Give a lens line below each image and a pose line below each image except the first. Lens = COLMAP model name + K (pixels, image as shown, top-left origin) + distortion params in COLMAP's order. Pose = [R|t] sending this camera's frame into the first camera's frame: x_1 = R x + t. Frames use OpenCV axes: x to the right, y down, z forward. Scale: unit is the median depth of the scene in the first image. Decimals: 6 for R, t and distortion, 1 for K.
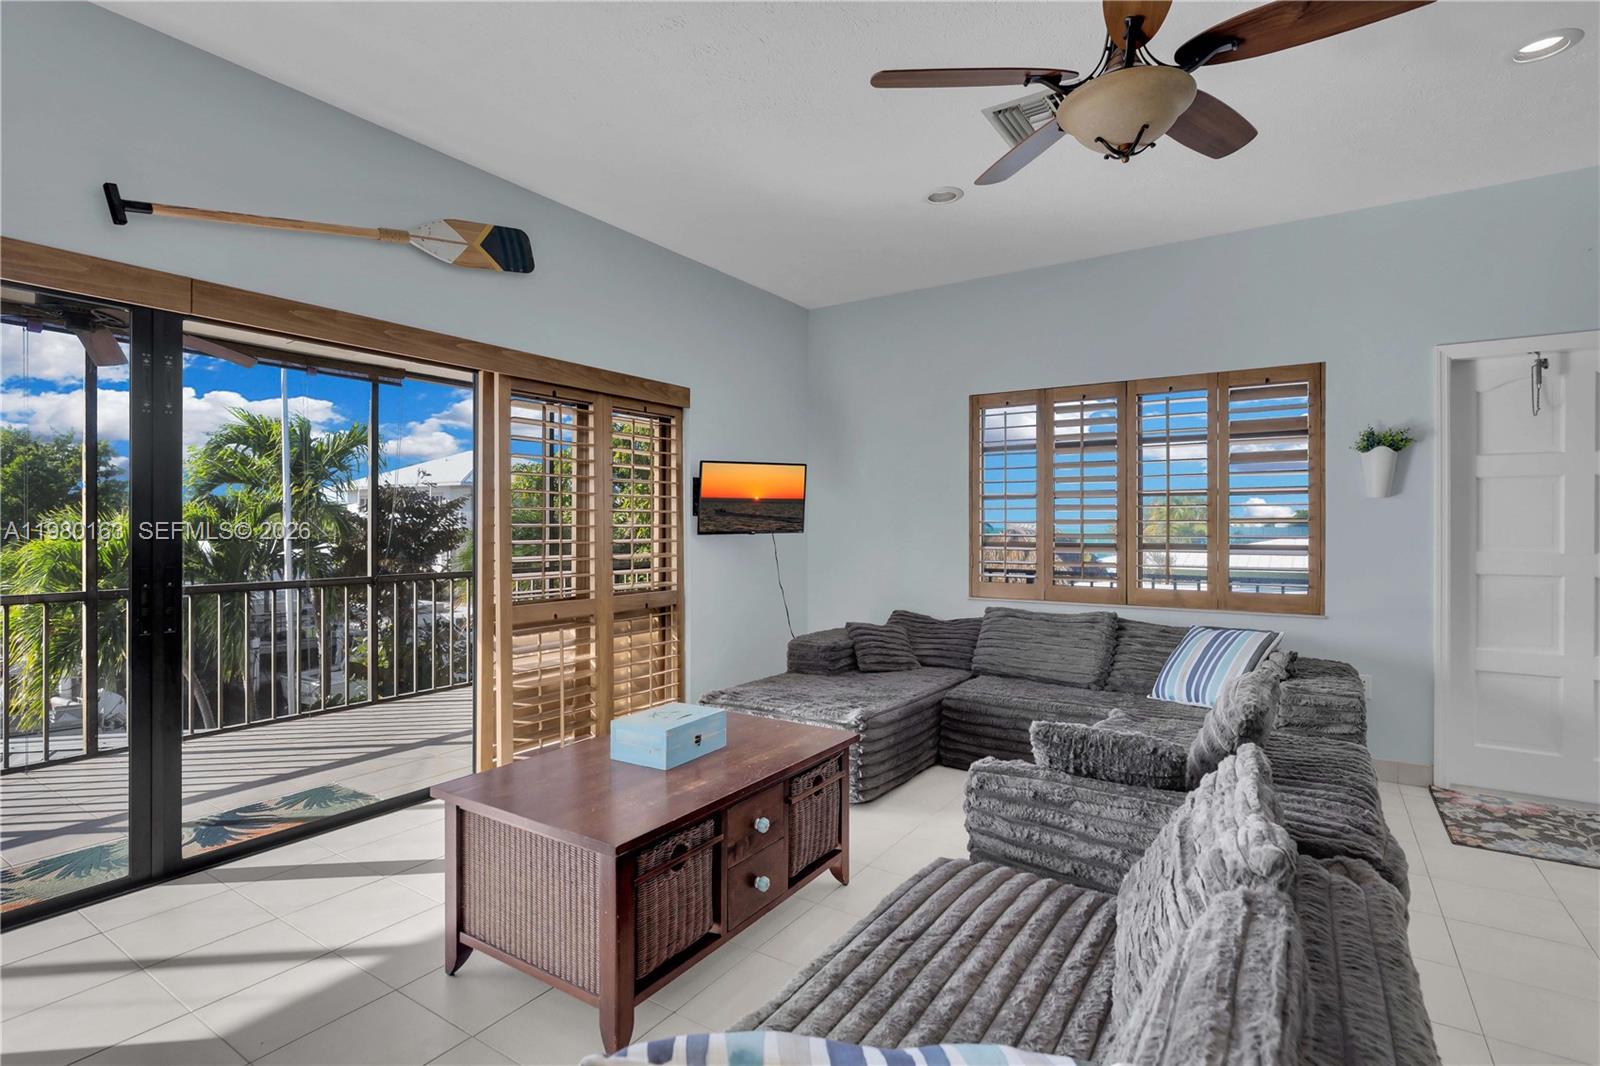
lens RADIAL K [[774.1, 0, 795.2], [0, 774.1, 528.1], [0, 0, 1]] dist [0.002268, 0.000267]
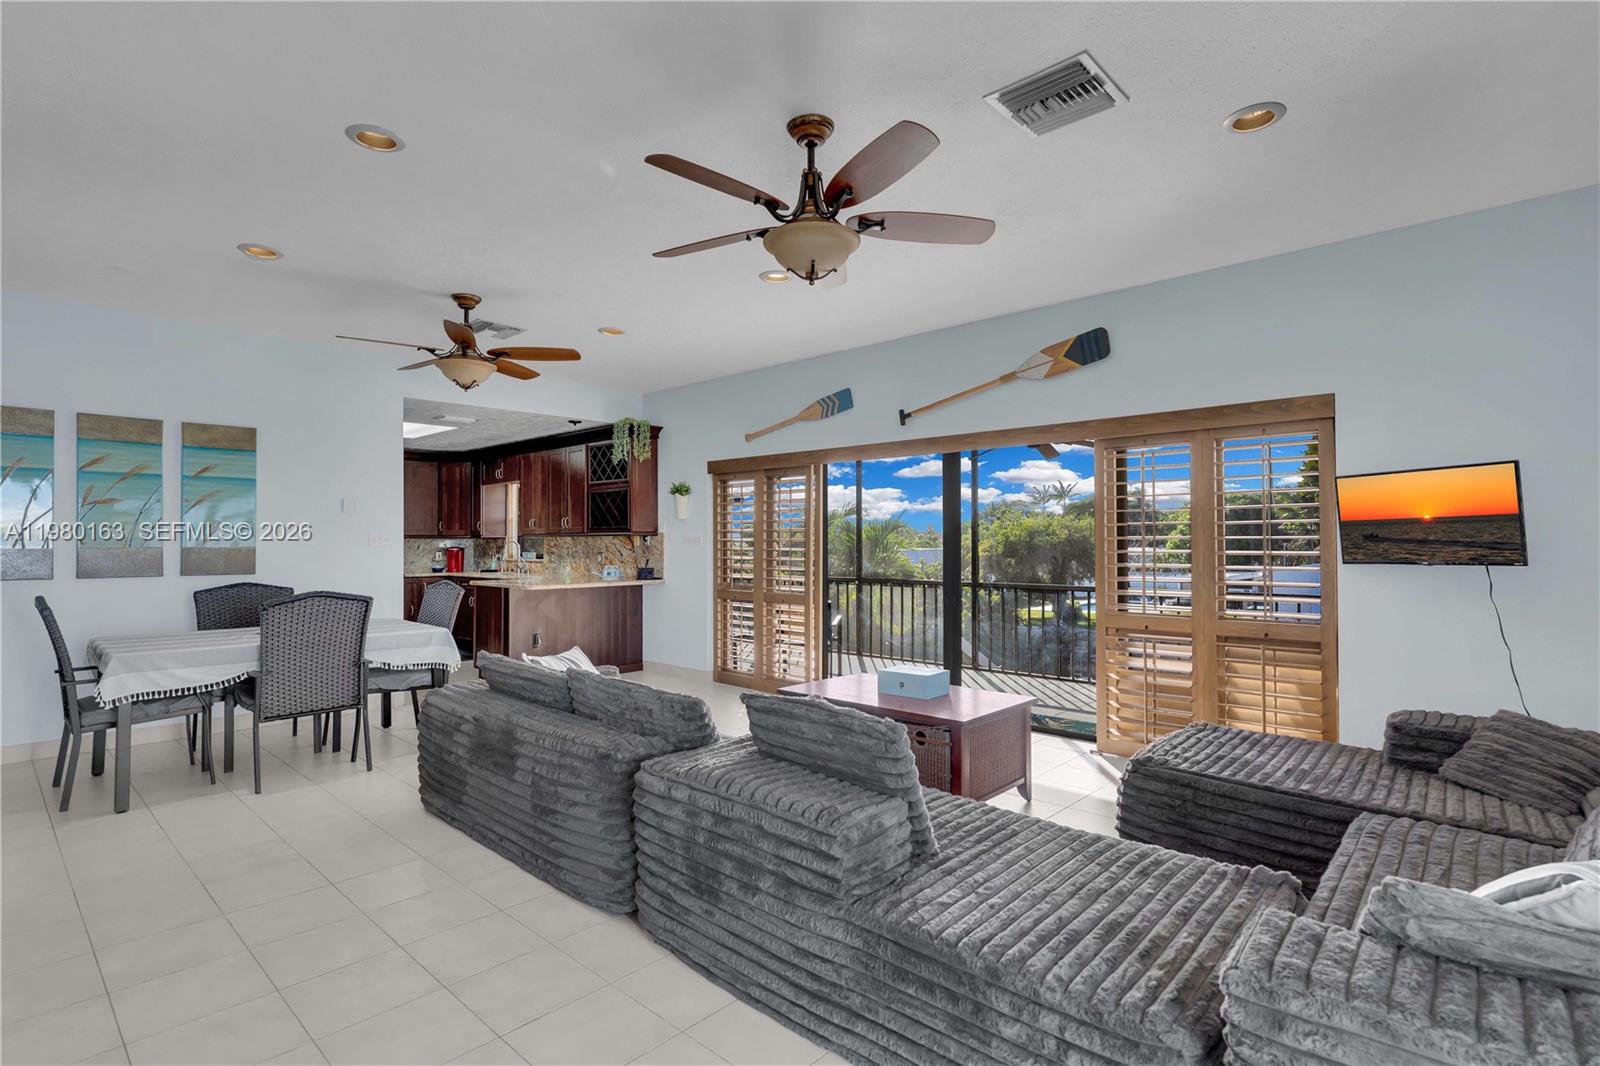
lens RADIAL K [[774.1, 0, 795.2], [0, 774.1, 528.1], [0, 0, 1]] dist [0.002268, 0.000267]
pose [[-0.155843, -0.018217, -0.987614, 0.831753], [0.000348, 0.999829, -0.018497, -0.015163], [0.987782, -0.003227, -0.155810, 0.560353]]
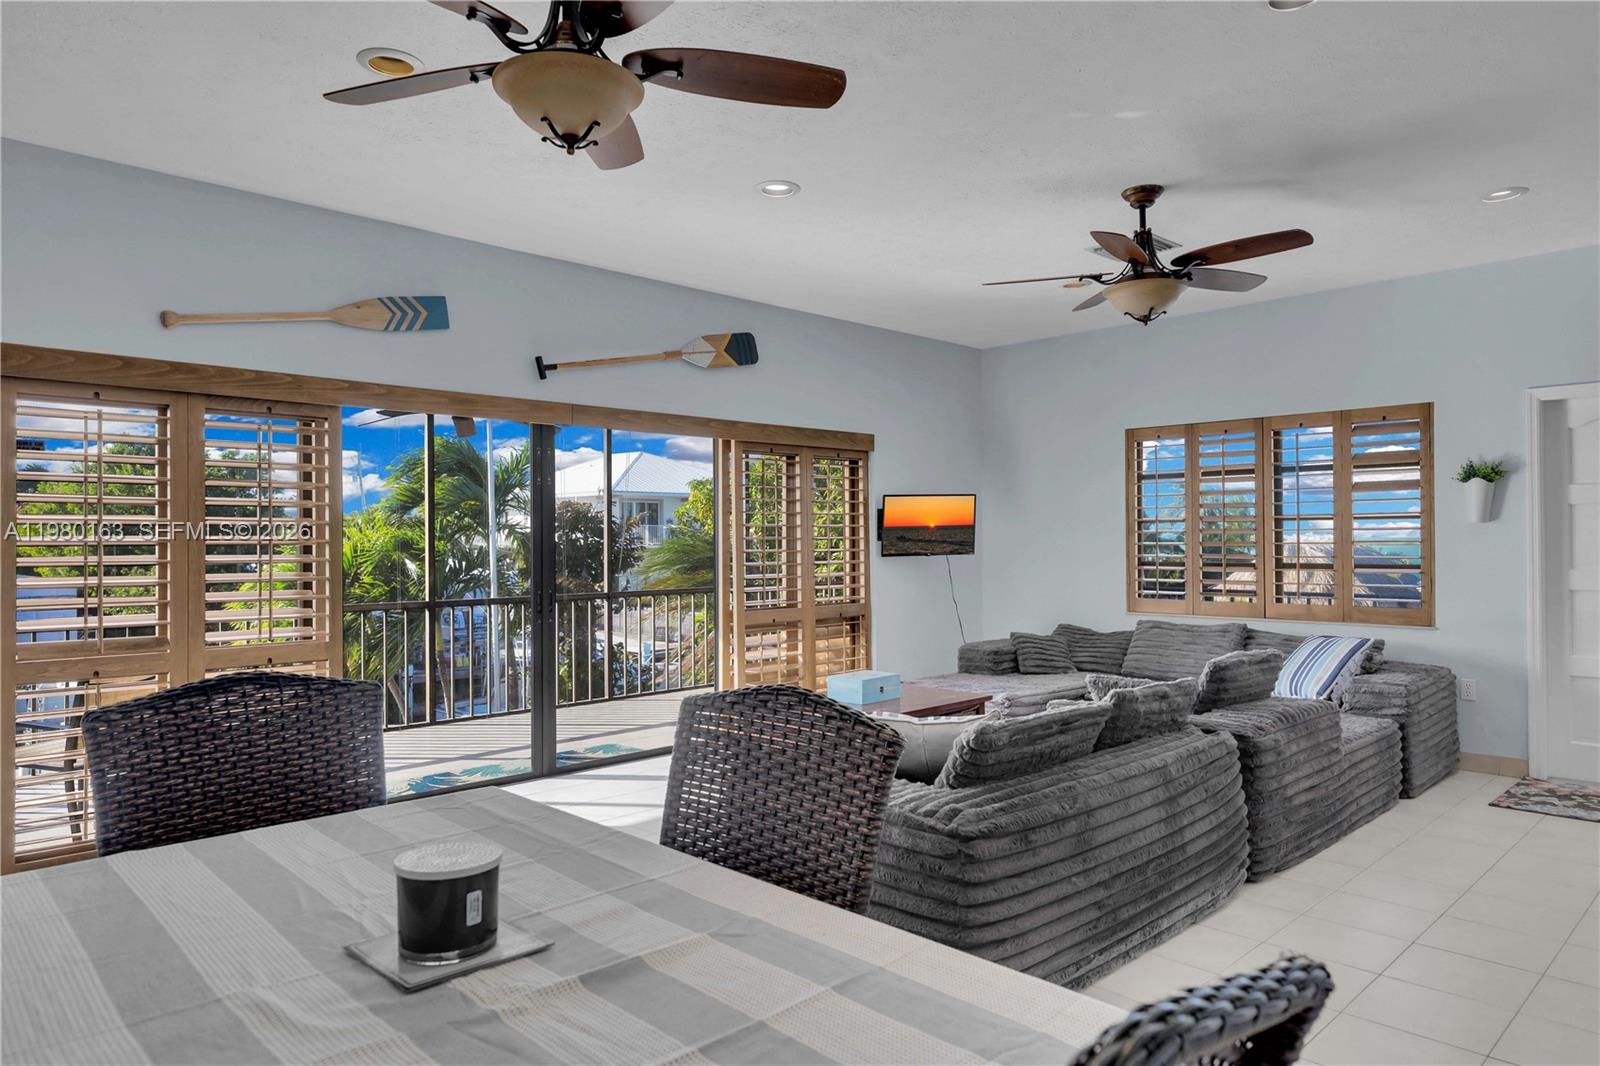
lens RADIAL K [[1003.6, 0, 800.0], [0, 1003.6, 533.0], [0, 0, 1]] dist [0.004601, 0.000766]
pose [[0.978169, -0.009036, -0.207615, 0.075548], [0.007229, 0.999929, -0.009463, -0.014853], [0.207686, 0.007755, 0.978165, -0.562099]]
